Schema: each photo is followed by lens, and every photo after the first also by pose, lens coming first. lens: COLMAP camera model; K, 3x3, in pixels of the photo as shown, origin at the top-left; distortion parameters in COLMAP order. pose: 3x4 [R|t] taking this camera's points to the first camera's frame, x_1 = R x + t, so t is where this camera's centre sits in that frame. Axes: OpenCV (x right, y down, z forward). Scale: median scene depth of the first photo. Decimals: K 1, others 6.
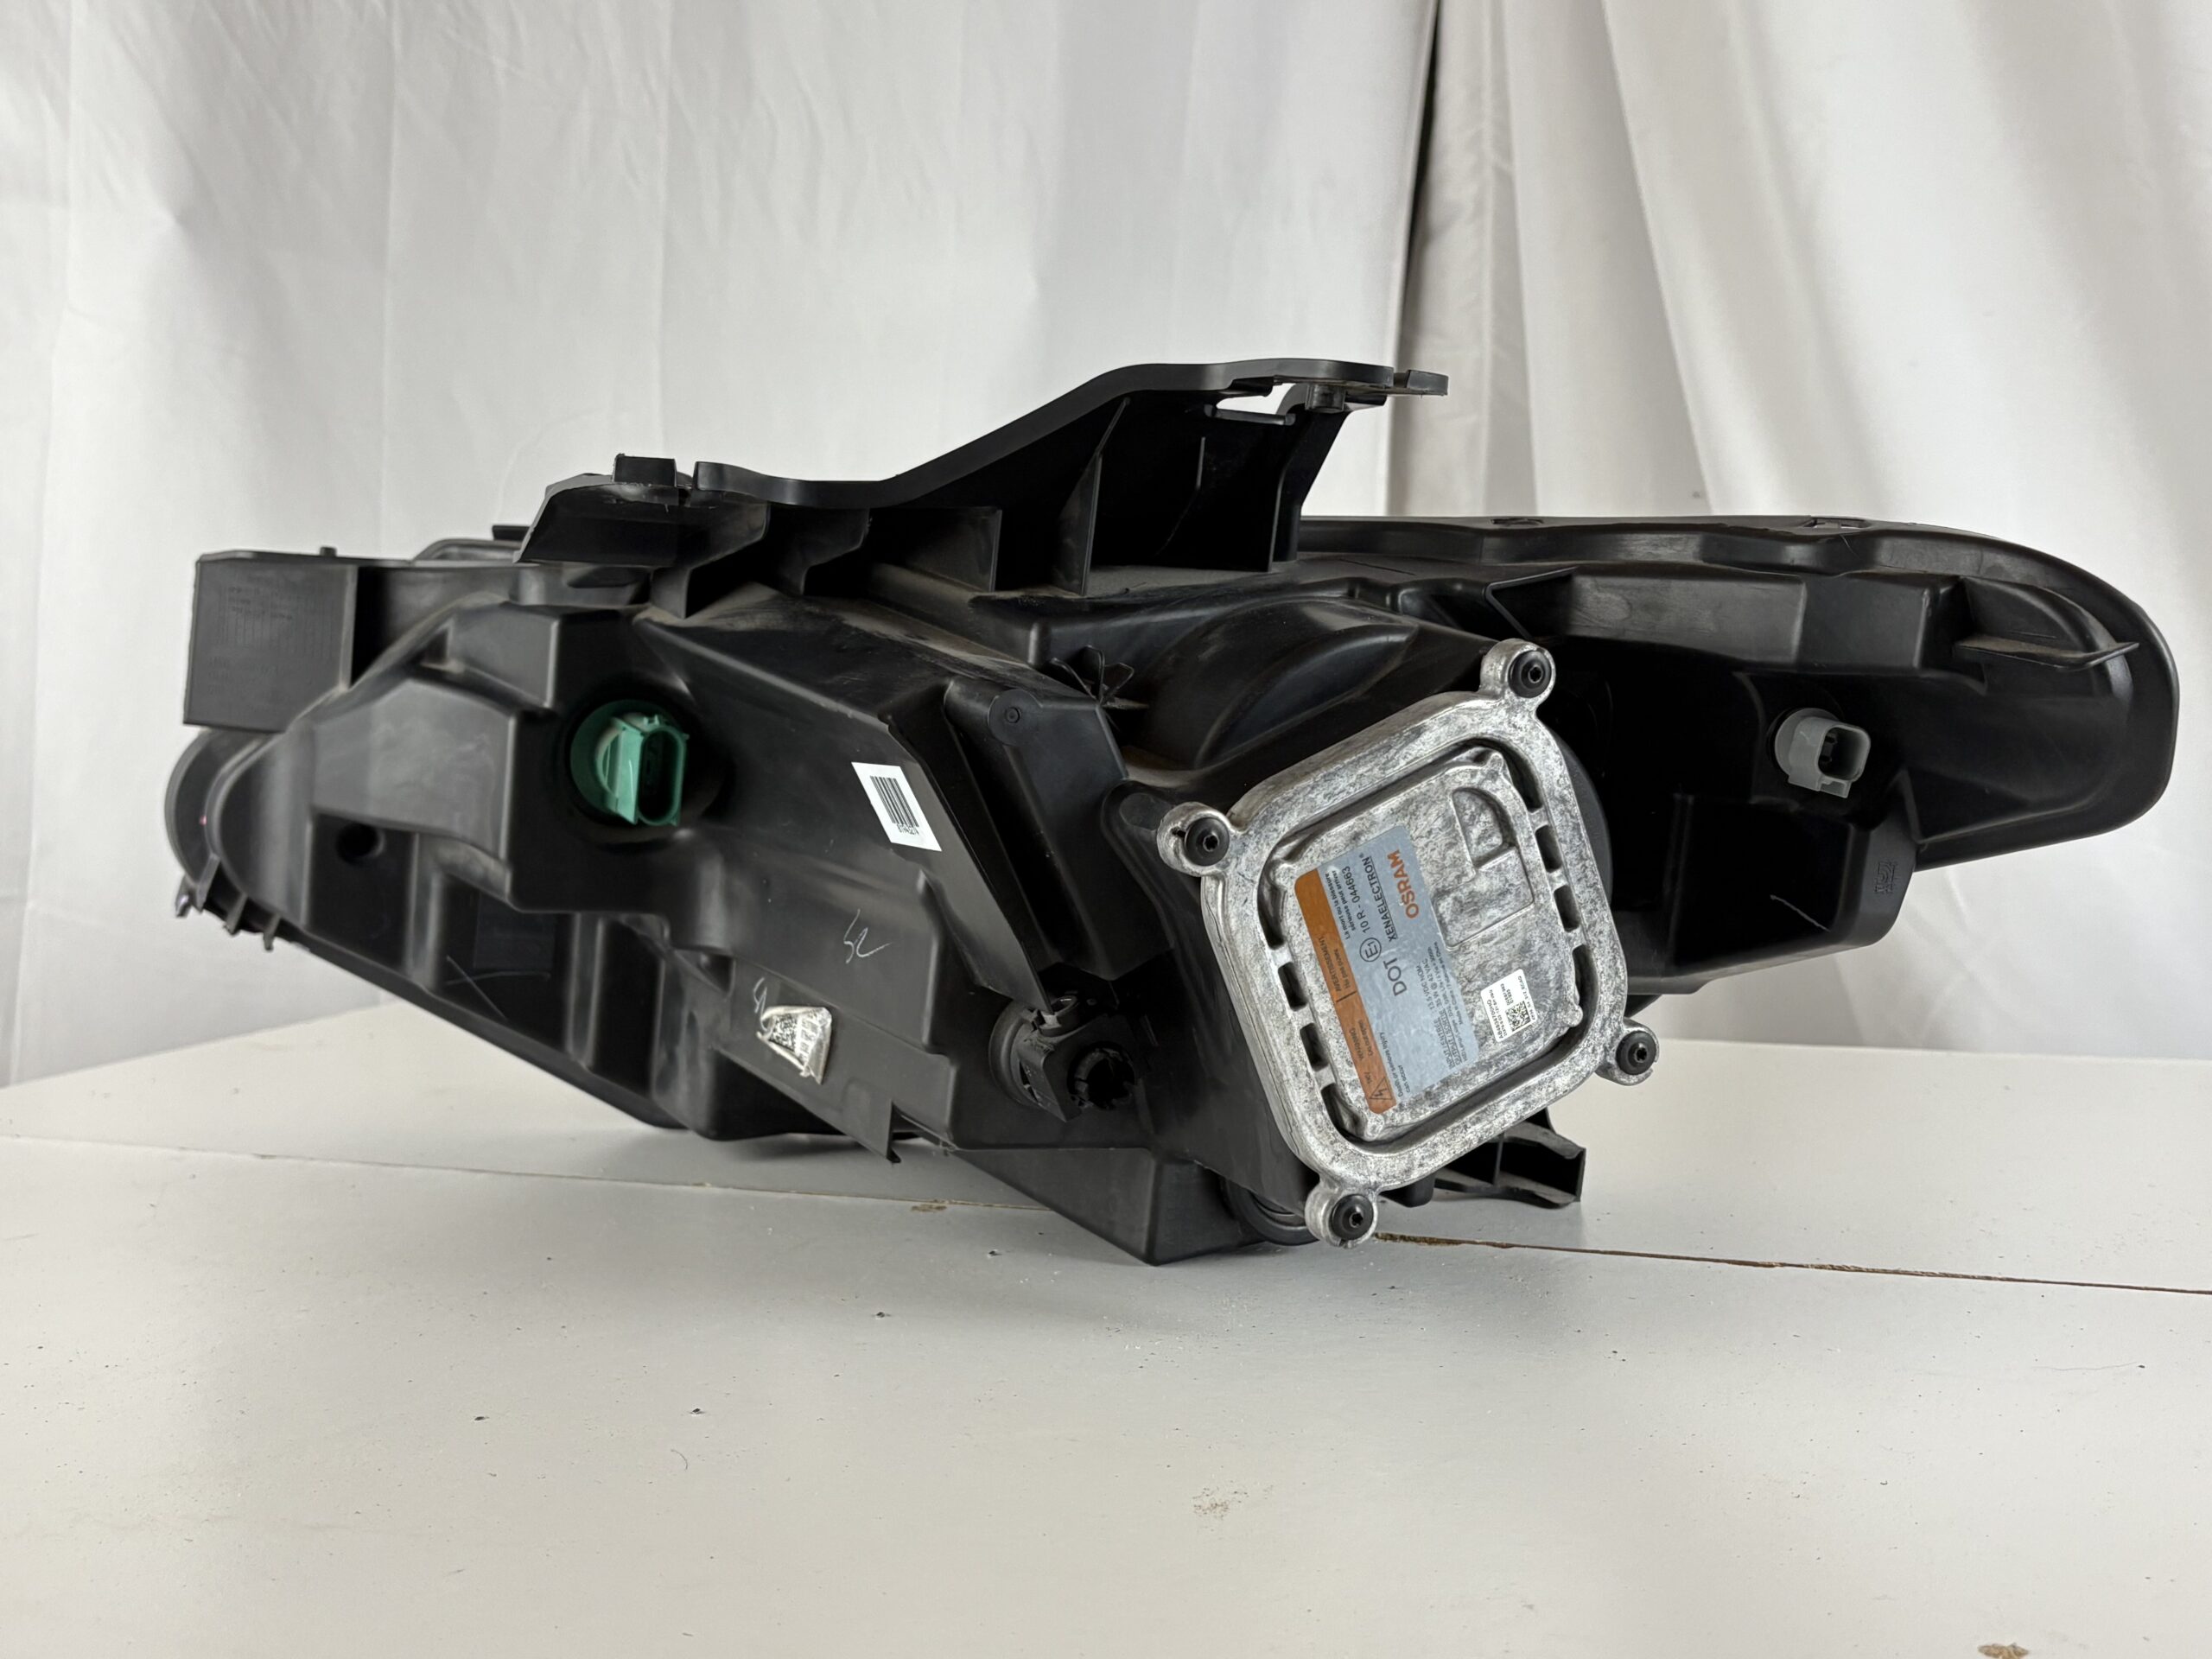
lens RADIAL K [[2489.9, 0, 1051.7], [0, 2489.9, 866.2], [0, 0, 1]] dist [0.041187, 0.000000]
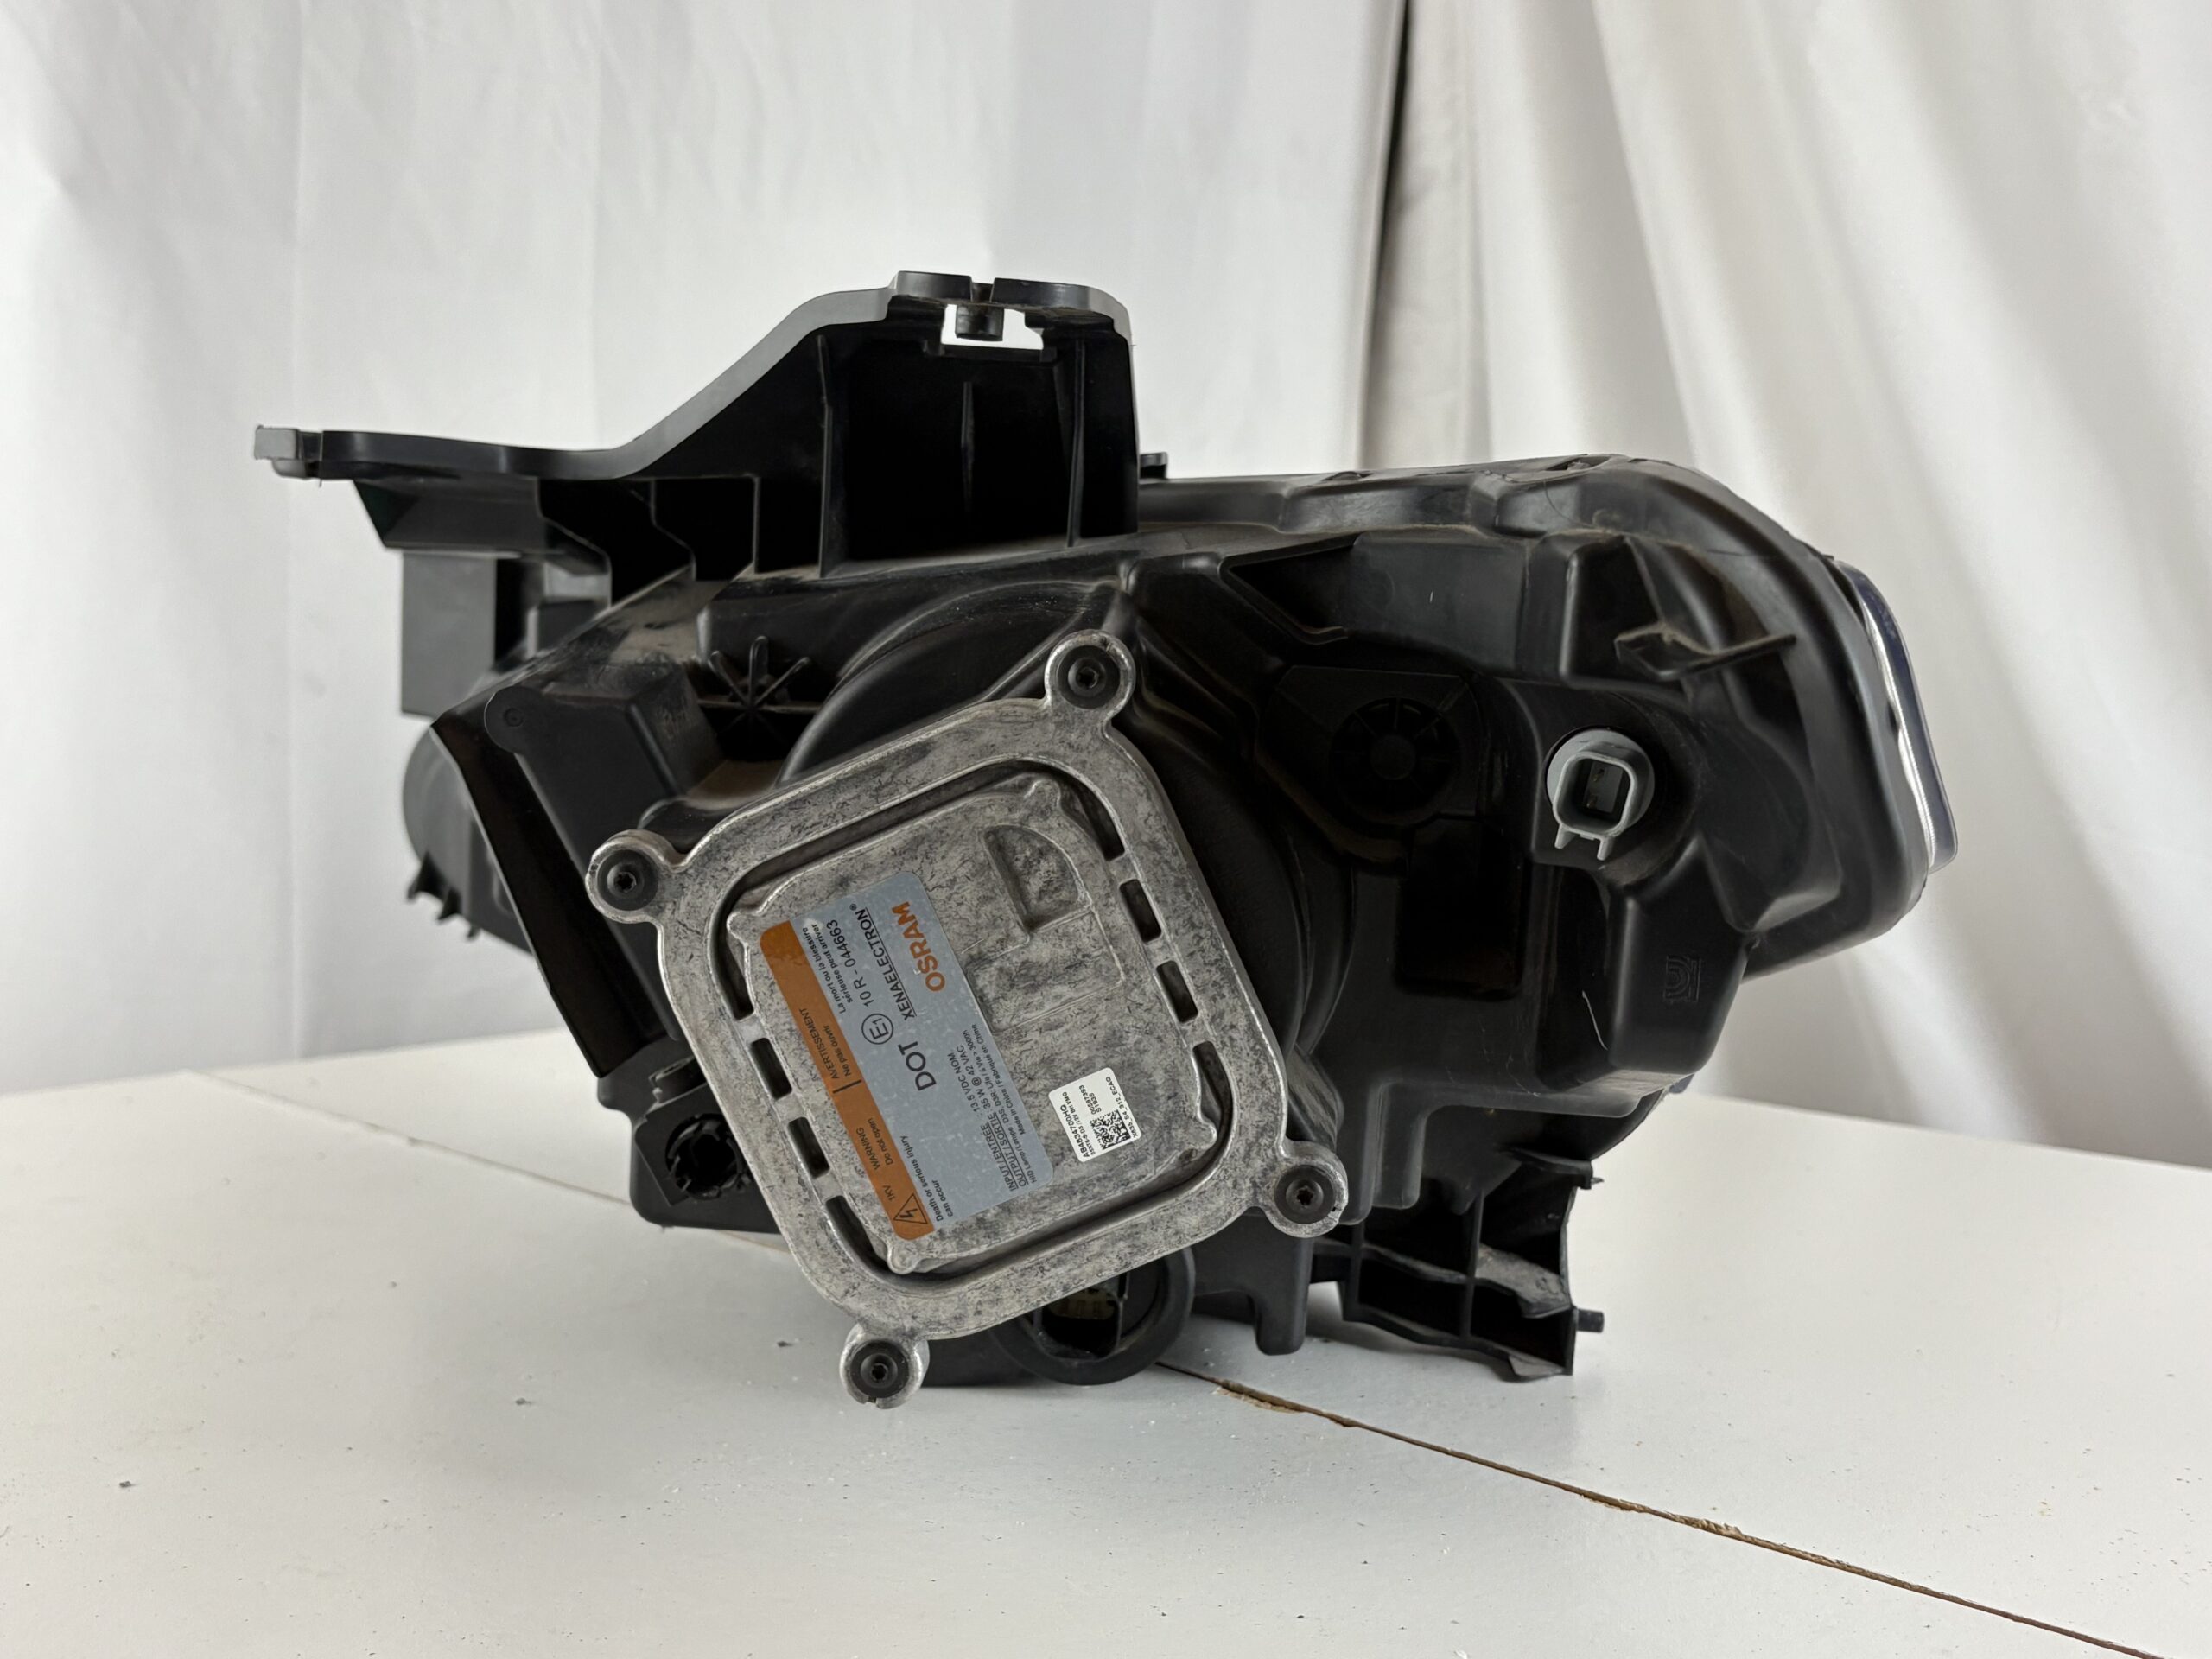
lens RADIAL K [[2389.9, 0, 1107.2], [0, 2389.9, 834.2], [0, 0, 1]] dist [0.069548, 0.000000]
pose [[0.904835, 0.040892, -0.423795, 0.495724], [-0.044605, 0.999004, 0.001158, -0.030355], [0.423420, 0.017855, 0.905758, 0.348551]]
